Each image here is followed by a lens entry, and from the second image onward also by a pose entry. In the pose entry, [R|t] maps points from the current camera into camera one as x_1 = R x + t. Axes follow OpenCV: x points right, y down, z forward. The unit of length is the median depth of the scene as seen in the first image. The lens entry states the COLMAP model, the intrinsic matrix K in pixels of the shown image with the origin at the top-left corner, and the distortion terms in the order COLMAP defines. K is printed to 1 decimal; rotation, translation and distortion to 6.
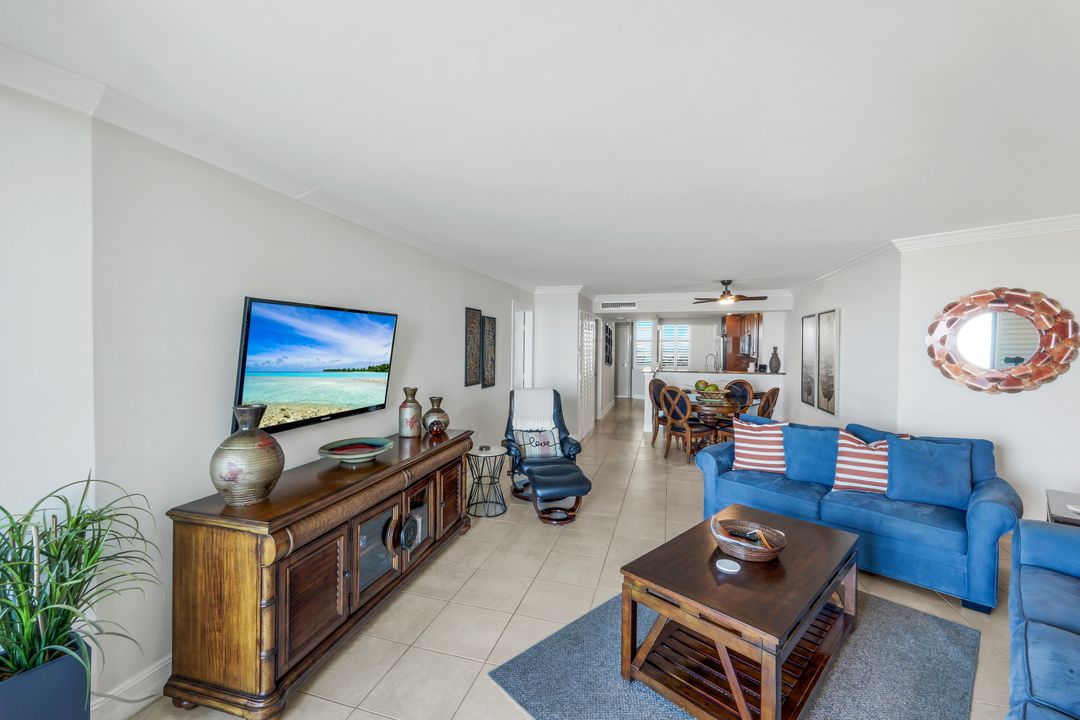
lens RADIAL K [[453.1, 0, 541.3], [0, 453.1, 345.6], [0, 0, 1]] dist [0.000004, 0.000069]
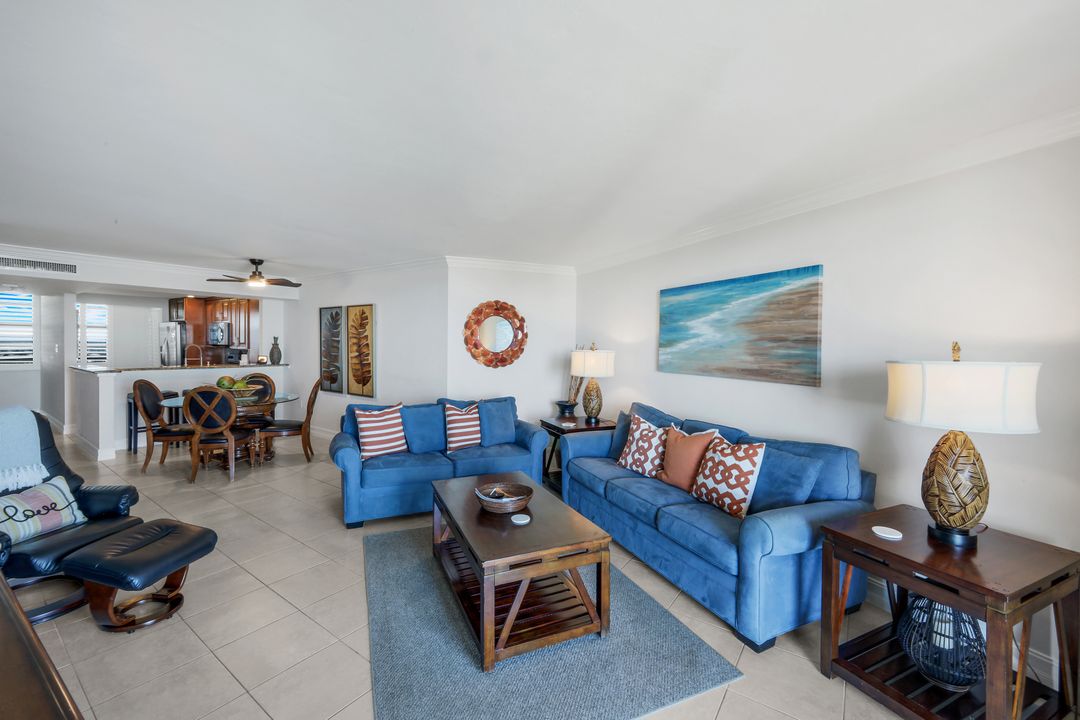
lens RADIAL K [[453.1, 0, 541.3], [0, 453.1, 345.6], [0, 0, 1]] dist [0.000004, 0.000069]
pose [[0.305736, -0.004386, 0.952106, -0.325514], [-0.011271, 0.999903, 0.008225, 0.010325], [-0.952050, -0.013246, 0.305656, 0.275078]]
